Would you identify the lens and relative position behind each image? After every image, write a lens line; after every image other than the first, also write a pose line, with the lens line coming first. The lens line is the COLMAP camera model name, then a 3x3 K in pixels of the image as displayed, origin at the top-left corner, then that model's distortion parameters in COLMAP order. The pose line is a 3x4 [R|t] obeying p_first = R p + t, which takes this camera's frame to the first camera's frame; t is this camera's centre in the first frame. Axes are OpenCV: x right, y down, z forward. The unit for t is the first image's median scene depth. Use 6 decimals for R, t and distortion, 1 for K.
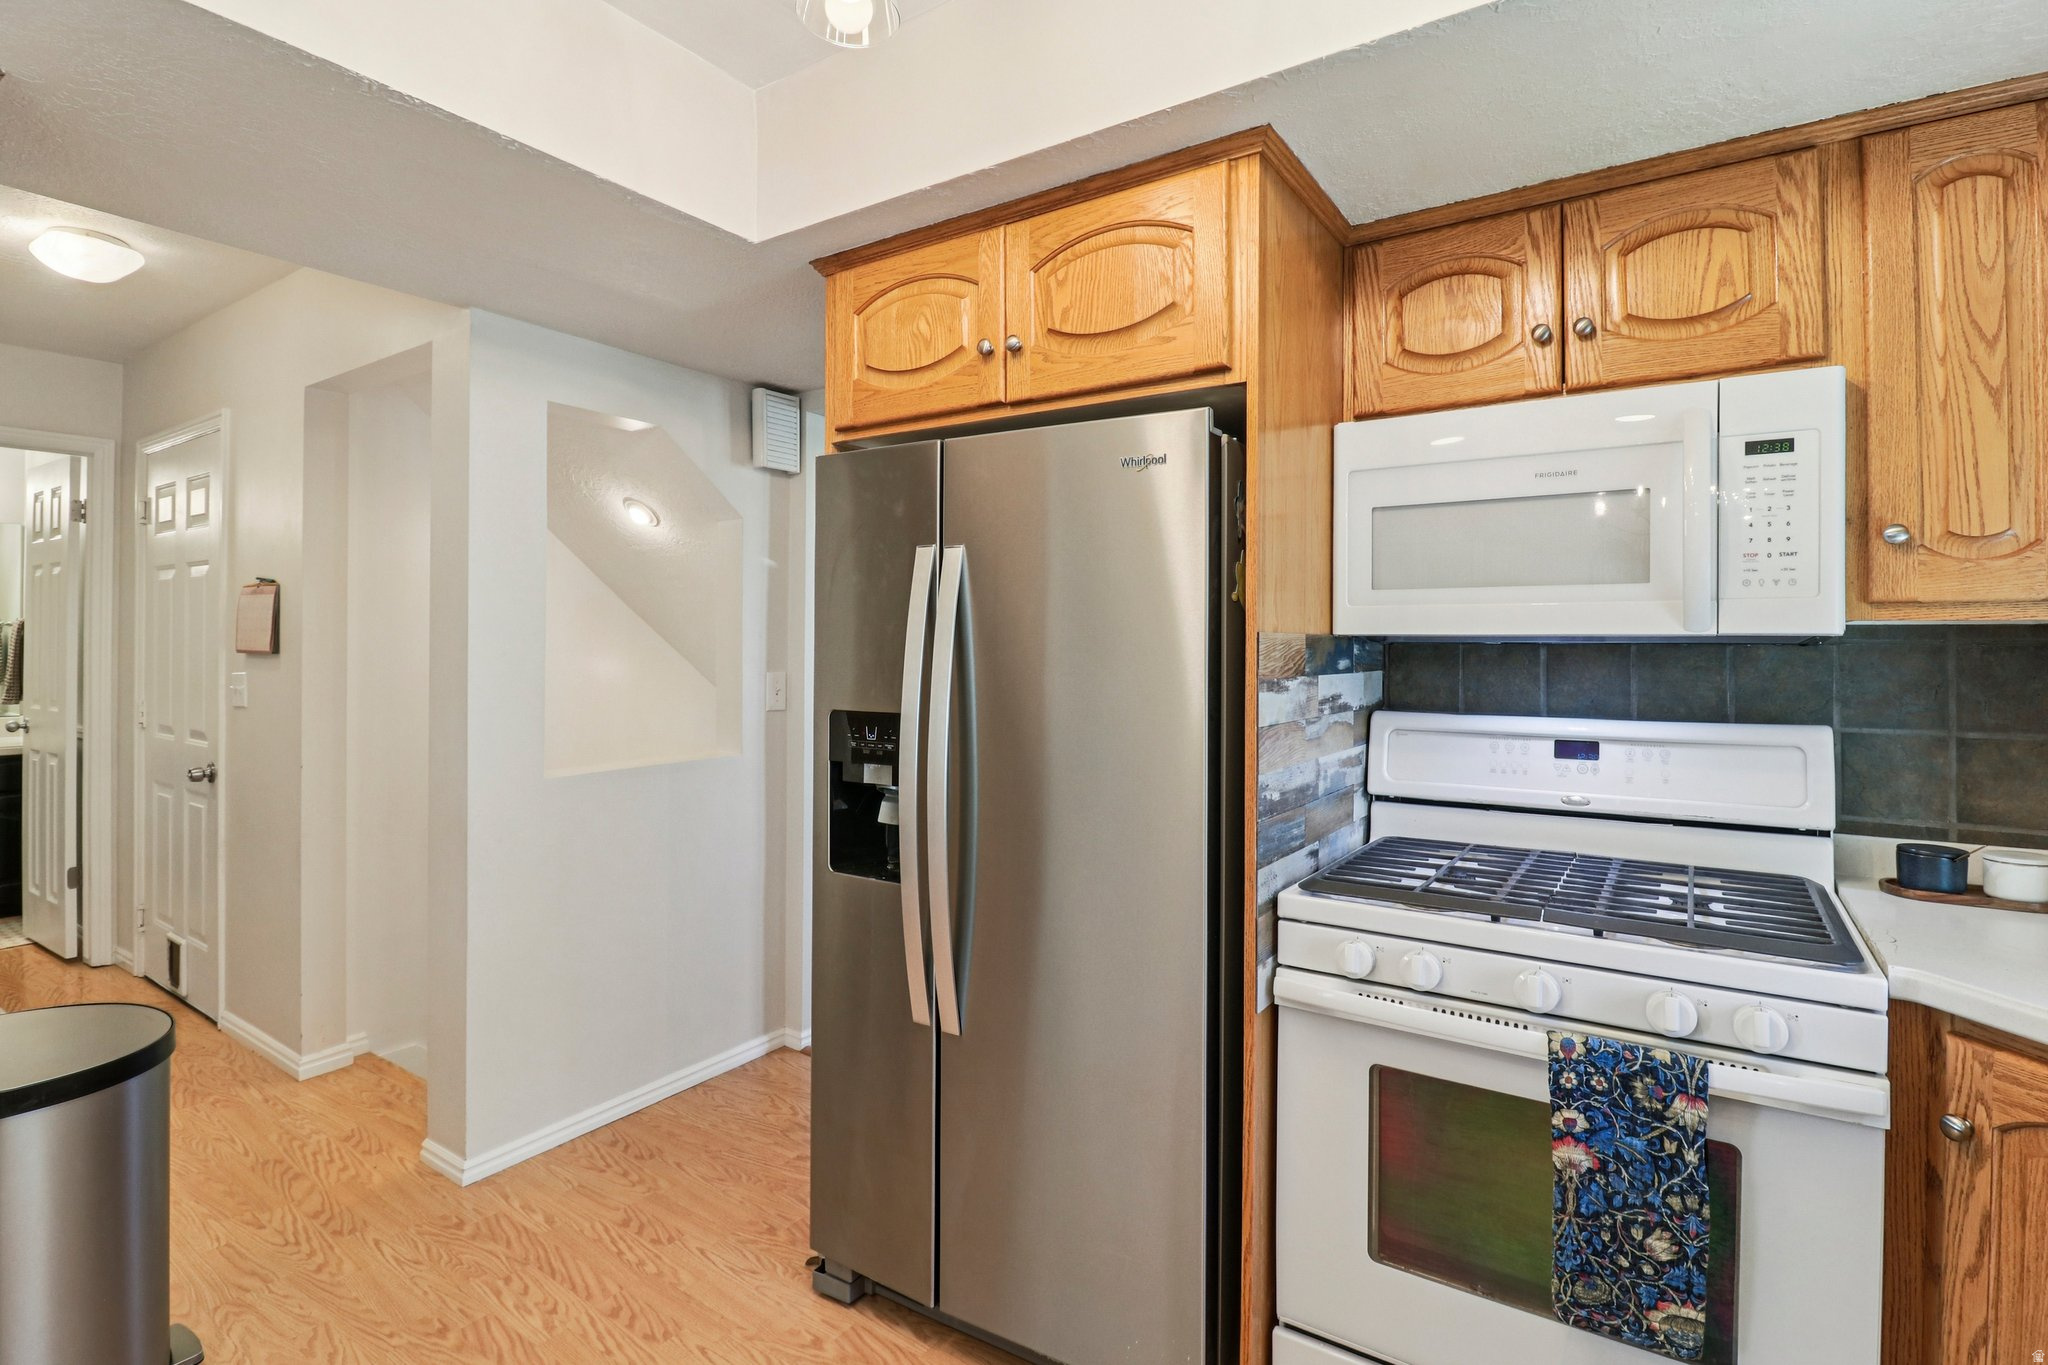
lens RADIAL K [[976.2, 0, 1018.8], [0, 976.2, 653.3], [0, 0, 1]] dist [0.004773, -0.013573]
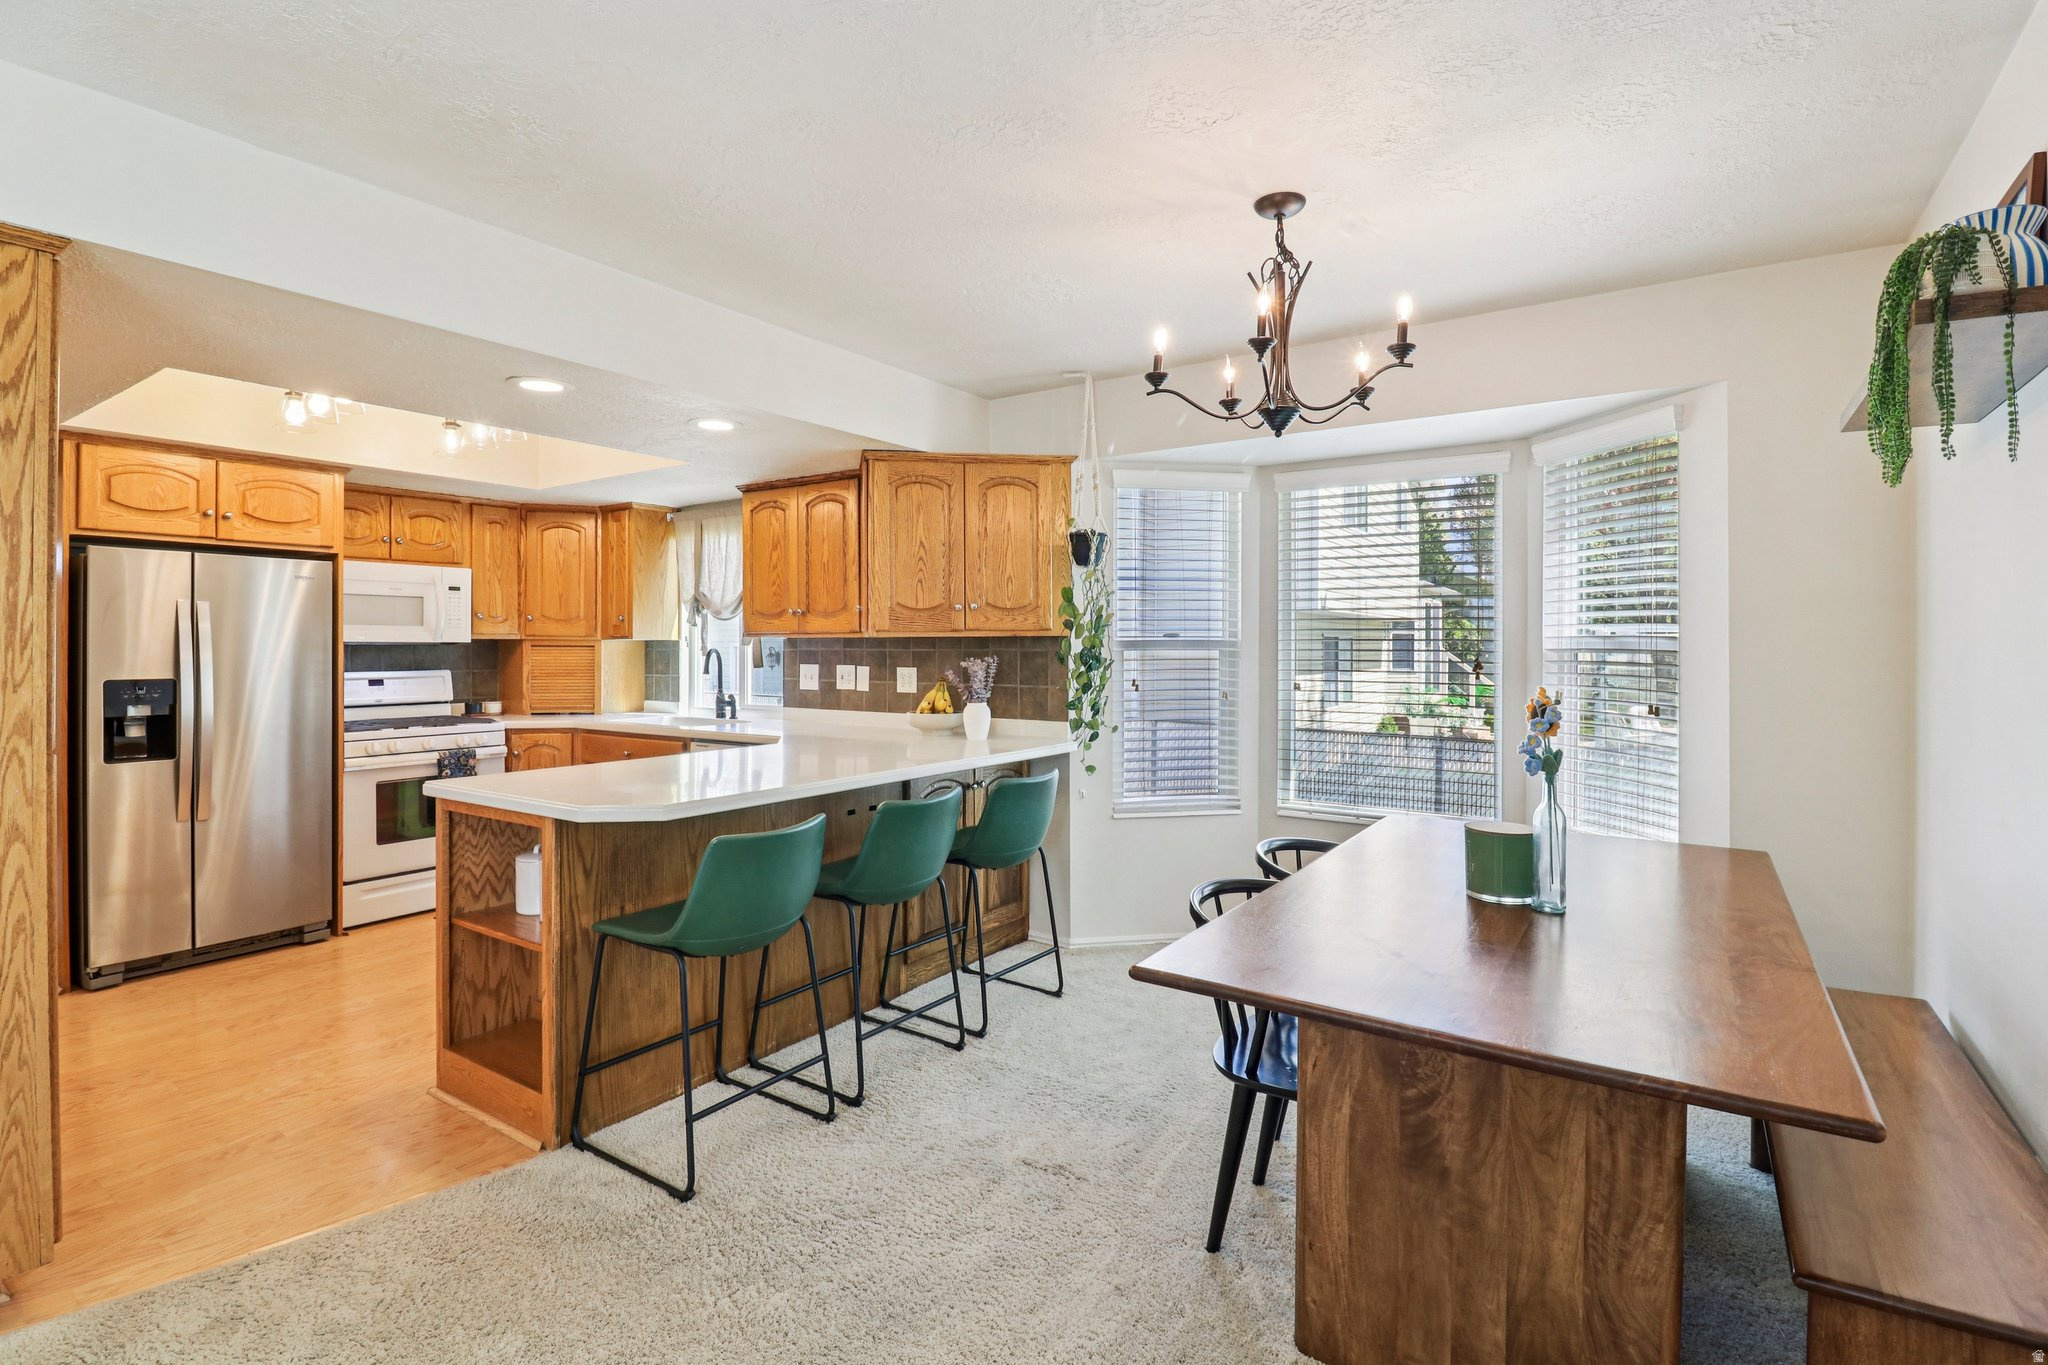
lens RADIAL K [[968.8, 0, 1016.6], [0, 968.8, 637.3], [0, 0, 1]] dist [-0.000736, -0.006567]
pose [[0.005285, 0.004082, 0.999978, -2.244834], [0.002603, 0.999988, -0.004096, -0.014660], [-0.999983, 0.002624, 0.005274, -0.863835]]
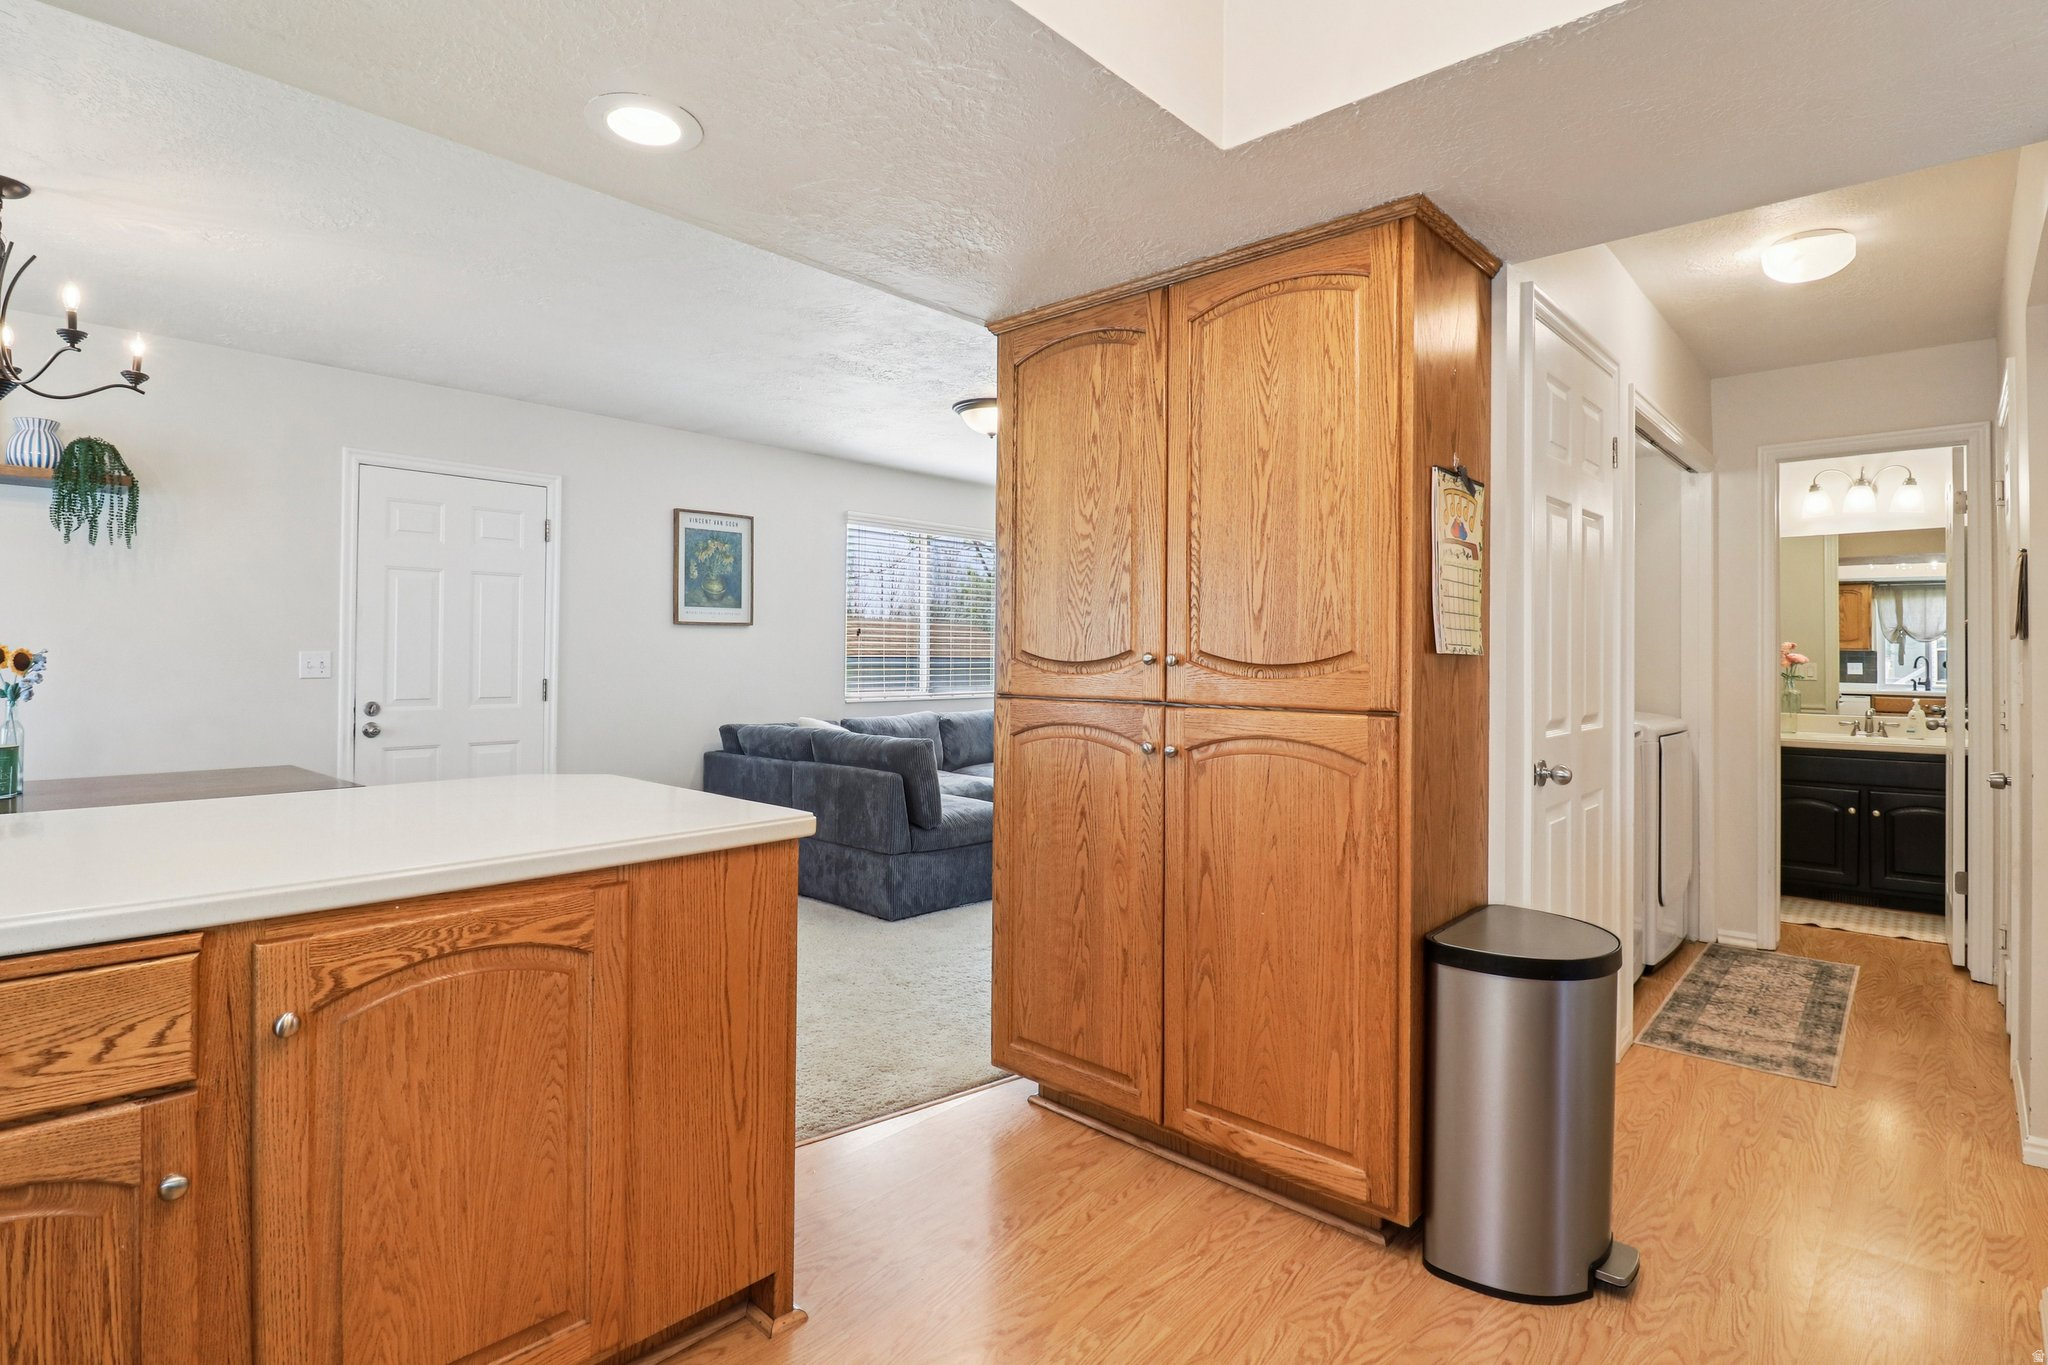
lens RADIAL K [[1011.4, 0, 1010.1], [0, 1011.4, 643.7], [0, 0, 1]] dist [0.001159, -0.014069]
pose [[-0.151420, -0.020634, -0.988254, 0.340707], [-0.012603, 0.999741, -0.018943, 0.055661], [0.988389, 0.009587, -0.151641, 0.481279]]
